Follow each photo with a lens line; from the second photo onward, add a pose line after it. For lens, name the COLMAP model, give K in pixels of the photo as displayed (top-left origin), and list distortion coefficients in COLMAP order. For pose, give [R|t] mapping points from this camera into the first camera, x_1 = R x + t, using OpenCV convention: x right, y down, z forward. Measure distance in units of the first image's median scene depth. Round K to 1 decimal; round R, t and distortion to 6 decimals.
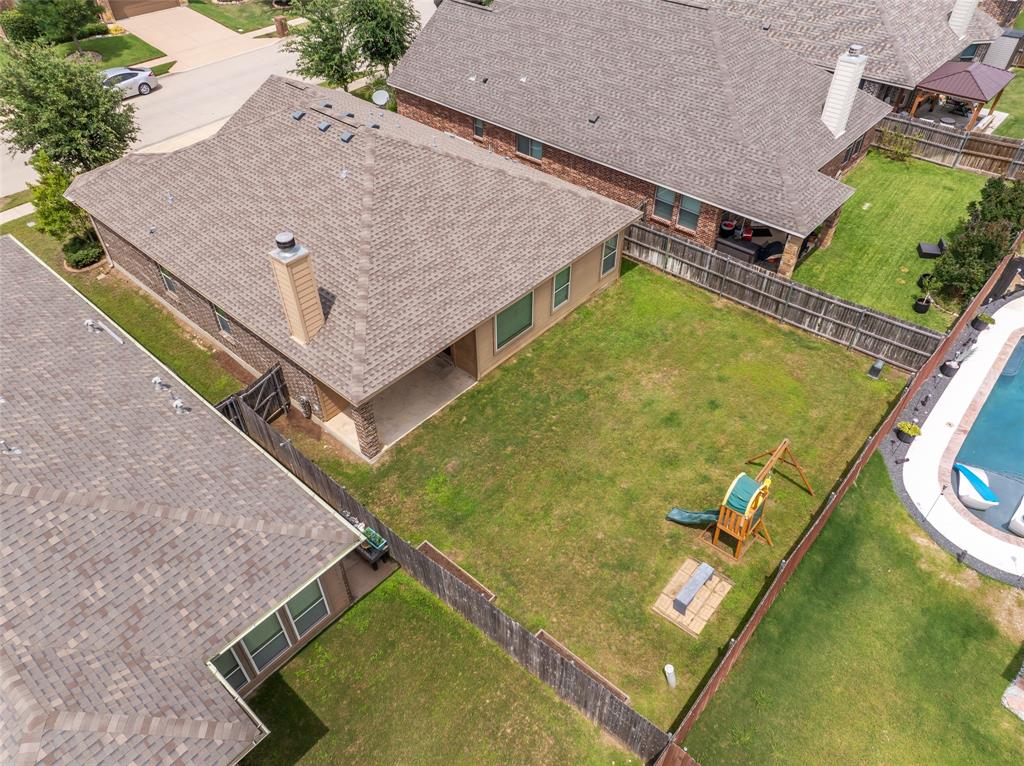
lens RADIAL K [[707.4, 0, 509.3], [0, 707.4, 385.9], [0, 0, 1]] dist [0.017686, 0.001184]
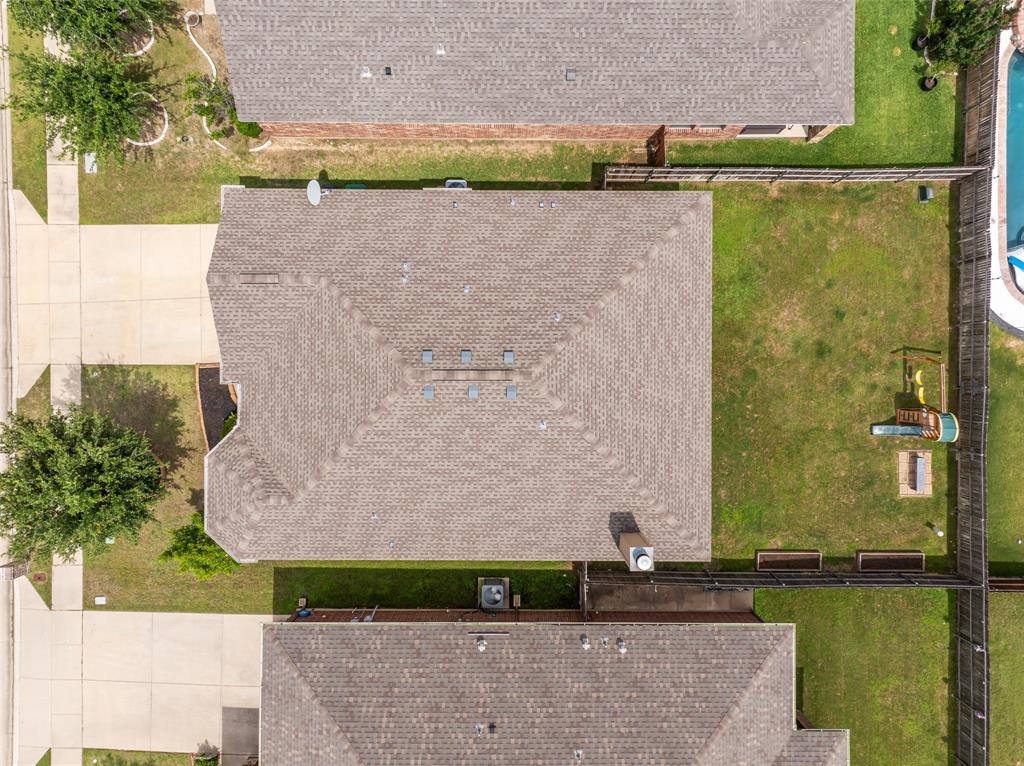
lens RADIAL K [[707.4, 0, 515.3], [0, 707.4, 385.7], [0, 0, 1]] dist [0.017686, 0.001184]
pose [[0.747212, -0.664557, -0.006219, -0.239299], [0.453247, 0.502732, 0.736090, -1.209154], [-0.486047, -0.552834, 0.676856, 0.391667]]
